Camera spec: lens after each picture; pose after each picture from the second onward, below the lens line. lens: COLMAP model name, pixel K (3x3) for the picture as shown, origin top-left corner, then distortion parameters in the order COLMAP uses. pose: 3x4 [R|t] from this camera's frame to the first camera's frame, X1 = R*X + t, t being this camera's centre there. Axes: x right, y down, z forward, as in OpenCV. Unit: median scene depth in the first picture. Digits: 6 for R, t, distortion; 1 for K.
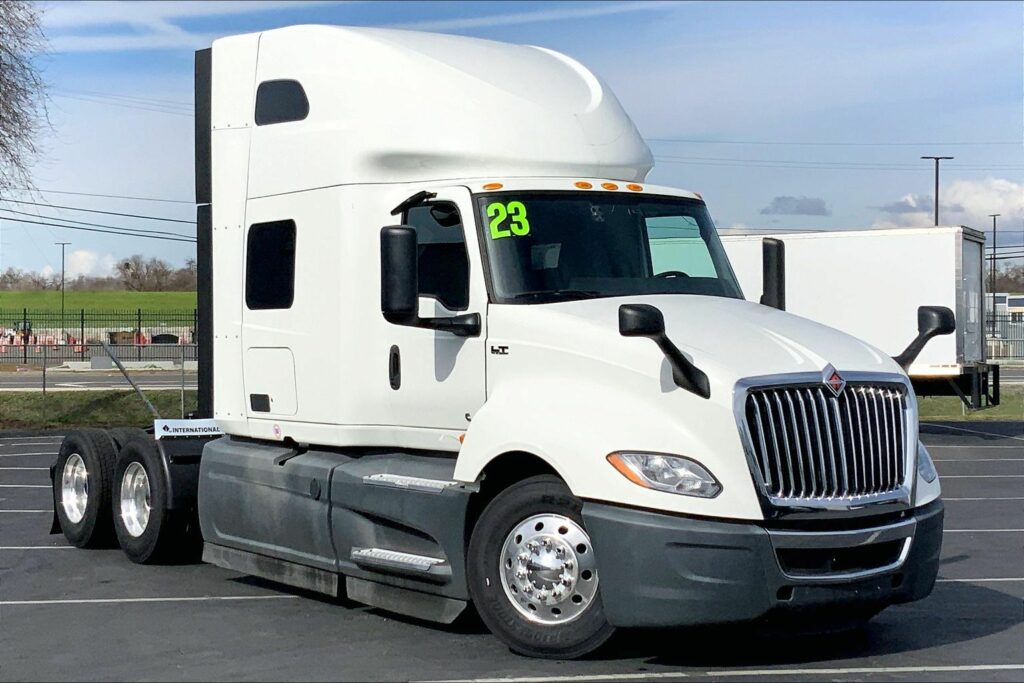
lens RADIAL K [[1446.3, 0, 512.0], [0, 1446.3, 341.5], [0, 0, 1]] dist [-0.015743, -0.020253]
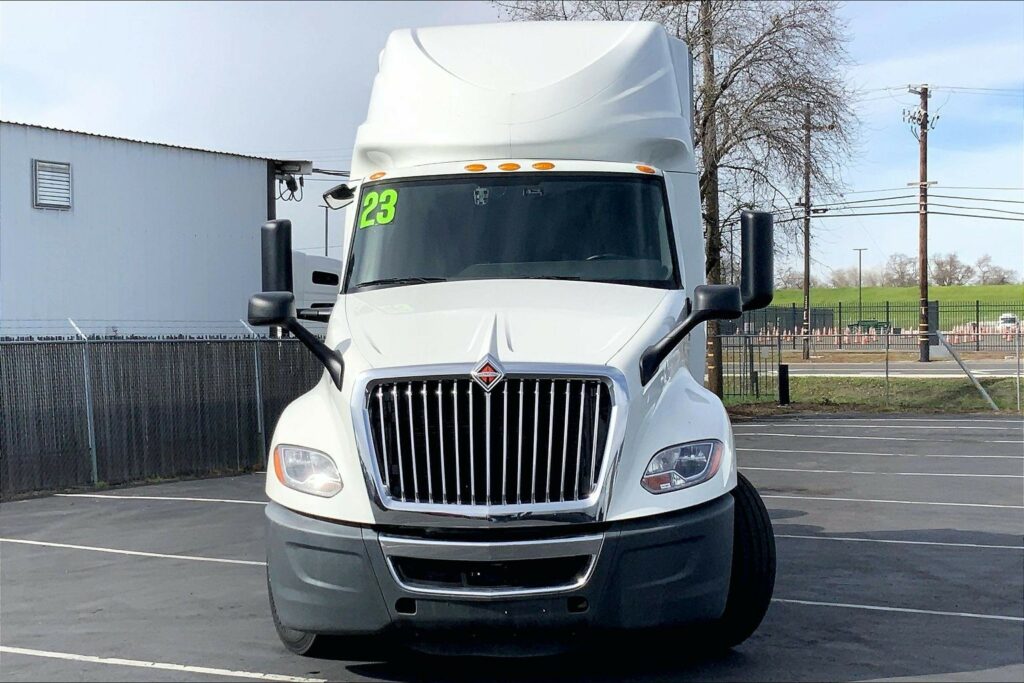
lens RADIAL K [[1362.5, 0, 512.0], [0, 1362.5, 341.5], [0, 0, 1]] dist [-0.055444, -0.010391]
pose [[0.865758, -0.006945, -0.500415, 0.654100], [0.011572, 0.999914, 0.006142, 0.002936], [0.500330, -0.011109, 0.865764, 0.284314]]
